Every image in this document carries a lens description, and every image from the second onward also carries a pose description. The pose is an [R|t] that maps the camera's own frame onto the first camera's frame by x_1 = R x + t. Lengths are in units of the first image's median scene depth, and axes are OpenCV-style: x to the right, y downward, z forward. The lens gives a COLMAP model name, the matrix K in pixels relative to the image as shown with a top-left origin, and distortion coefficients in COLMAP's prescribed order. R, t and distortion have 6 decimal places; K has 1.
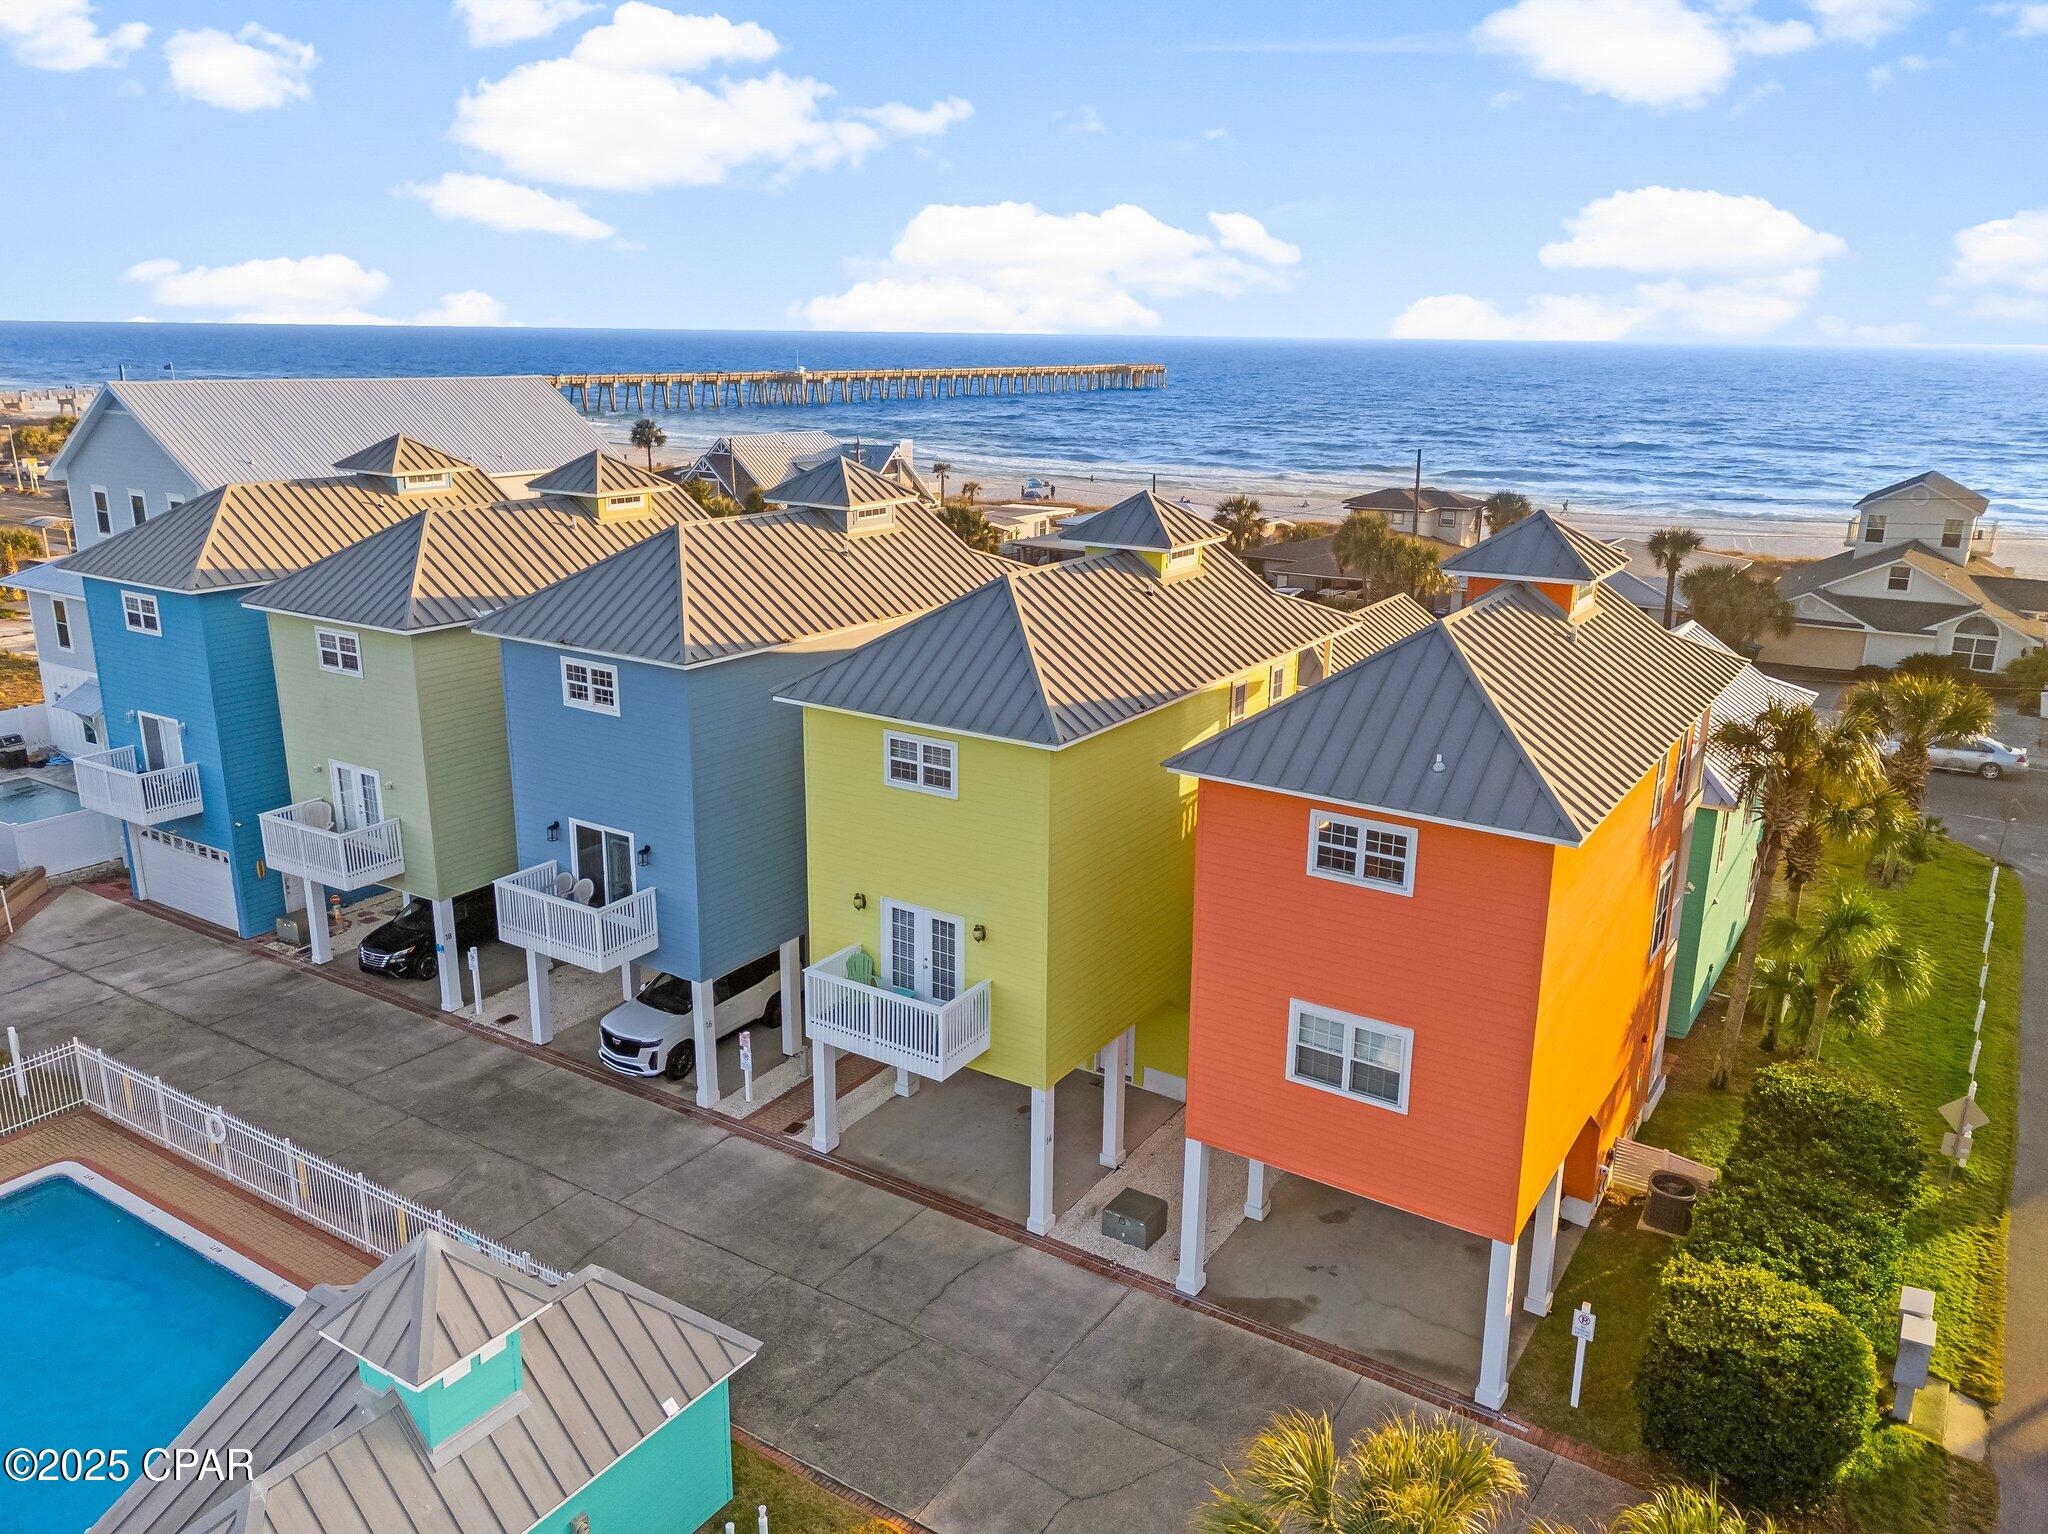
lens RADIAL K [[1531.1, 0, 1027.9], [0, 1531.1, 765.5], [0, 0, 1]] dist [0.054452, -0.018575]
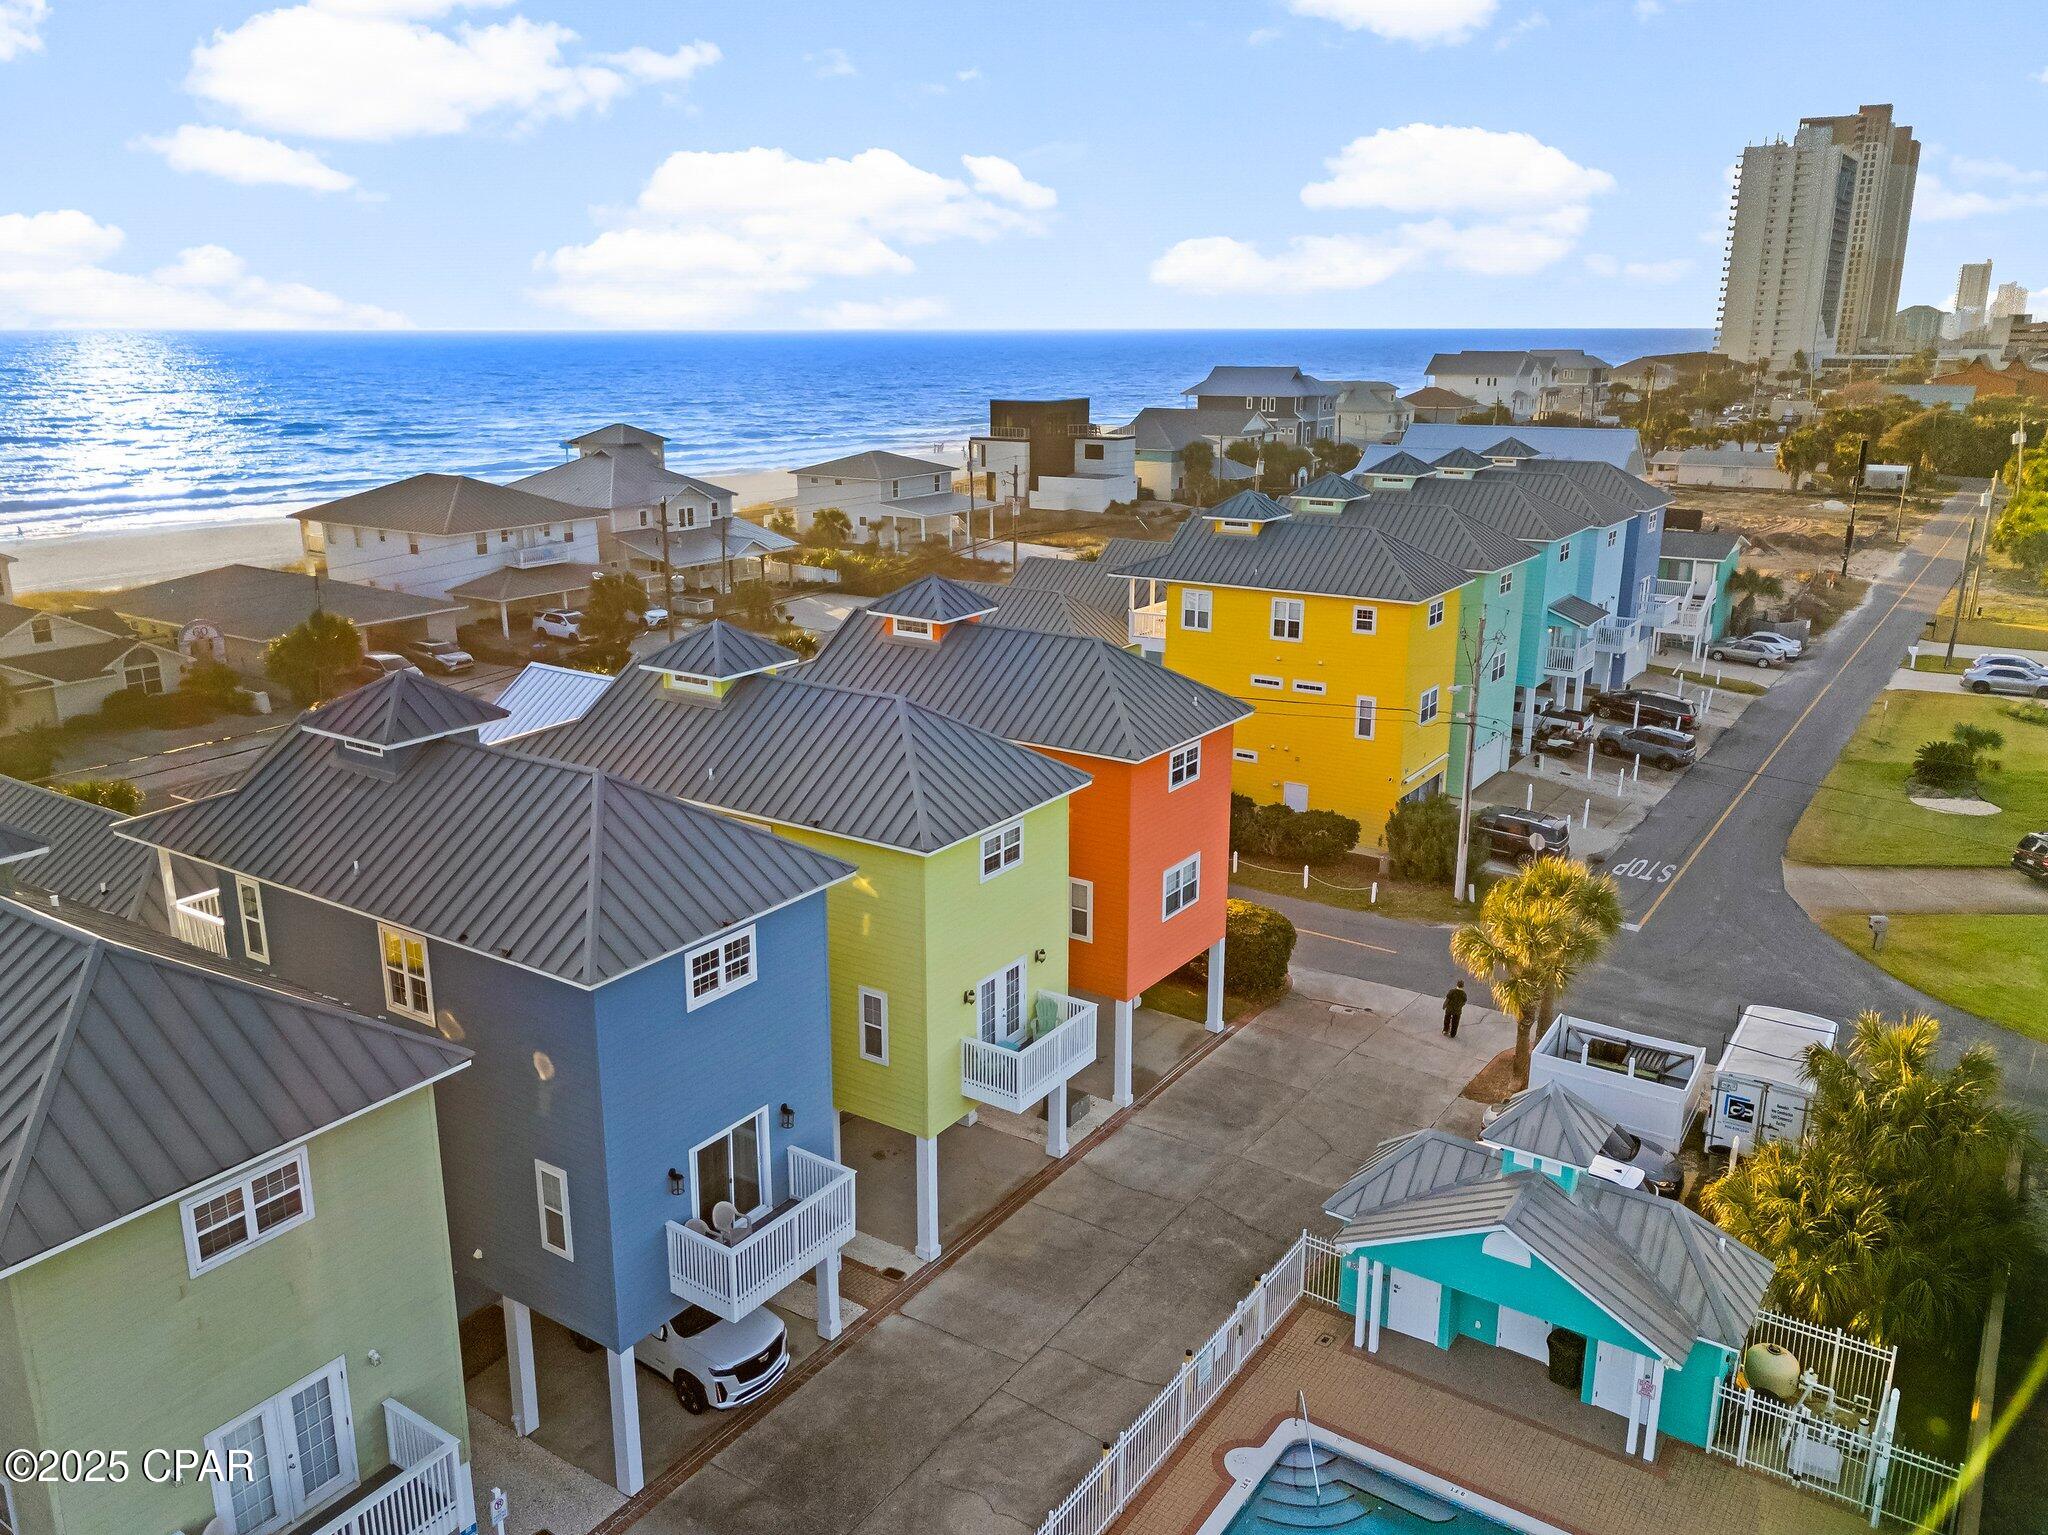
lens RADIAL K [[1531.1, 0, 1010.8], [0, 1531.1, 763.4], [0, 0, 1]] dist [0.054452, -0.018575]
pose [[0.025162, -0.280900, 0.959407, -1.078005], [0.273168, 0.925118, 0.263697, -0.339938], [-0.961637, 0.255445, 0.100011, 0.762119]]
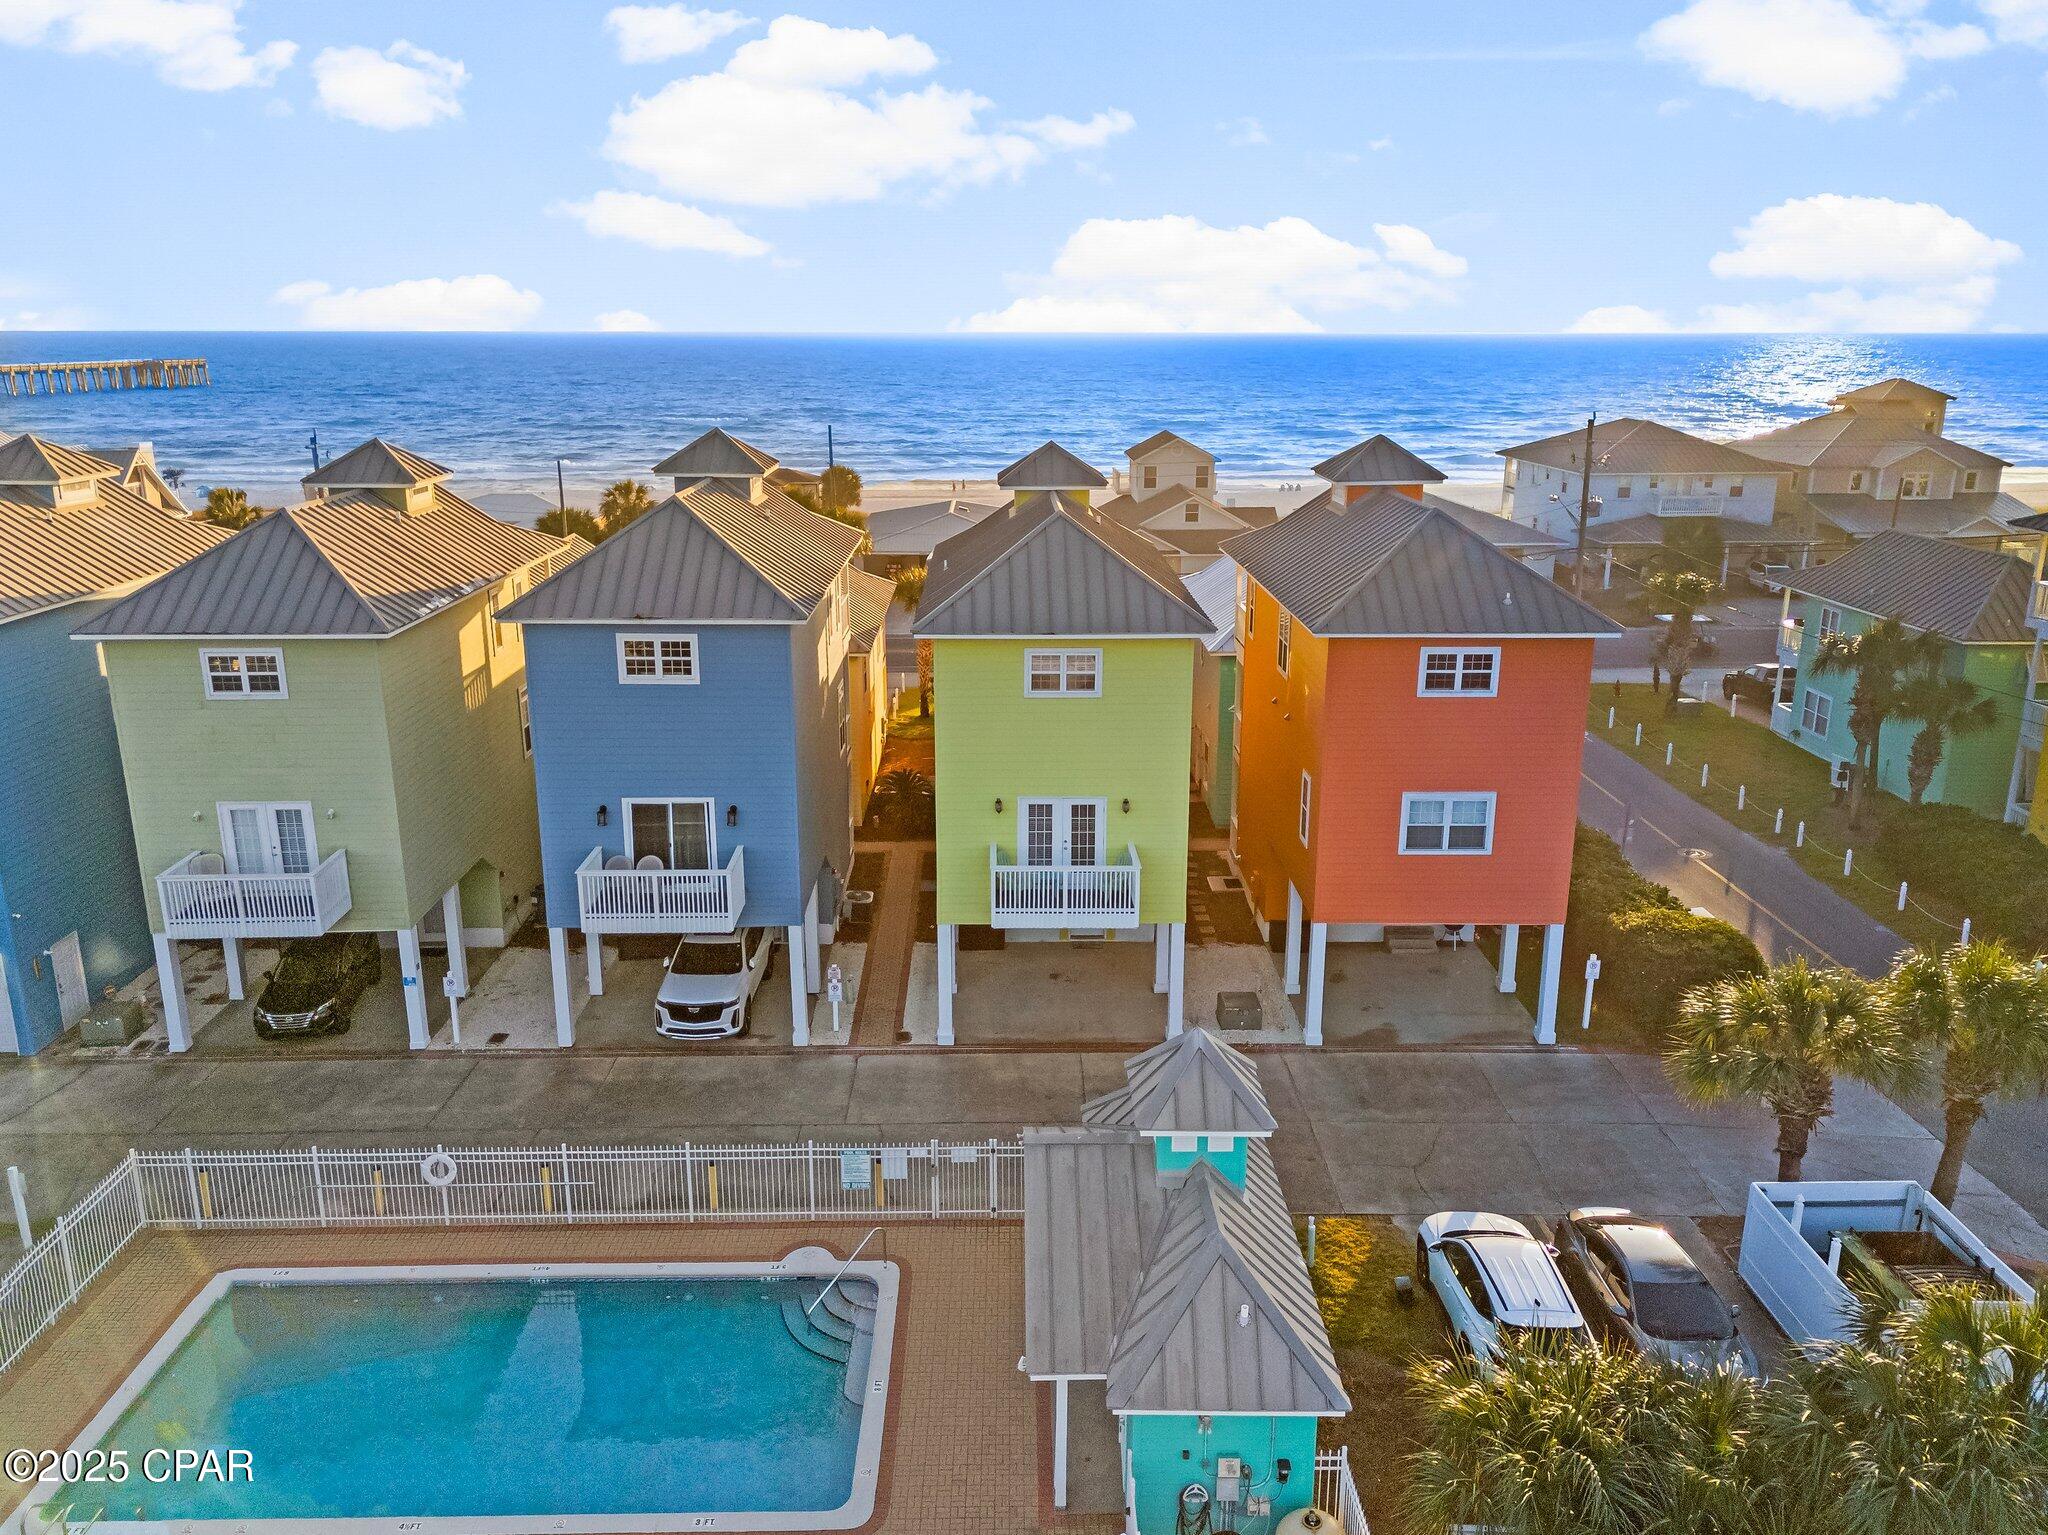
lens RADIAL K [[1531.1, 0, 1034.0], [0, 1531.1, 761.9], [0, 0, 1]] dist [0.054452, -0.018575]
pose [[0.827961, -0.159984, 0.537481, -0.652613], [0.159760, 0.986018, 0.047391, 0.006474], [-0.537548, 0.046630, 0.841943, 0.023286]]
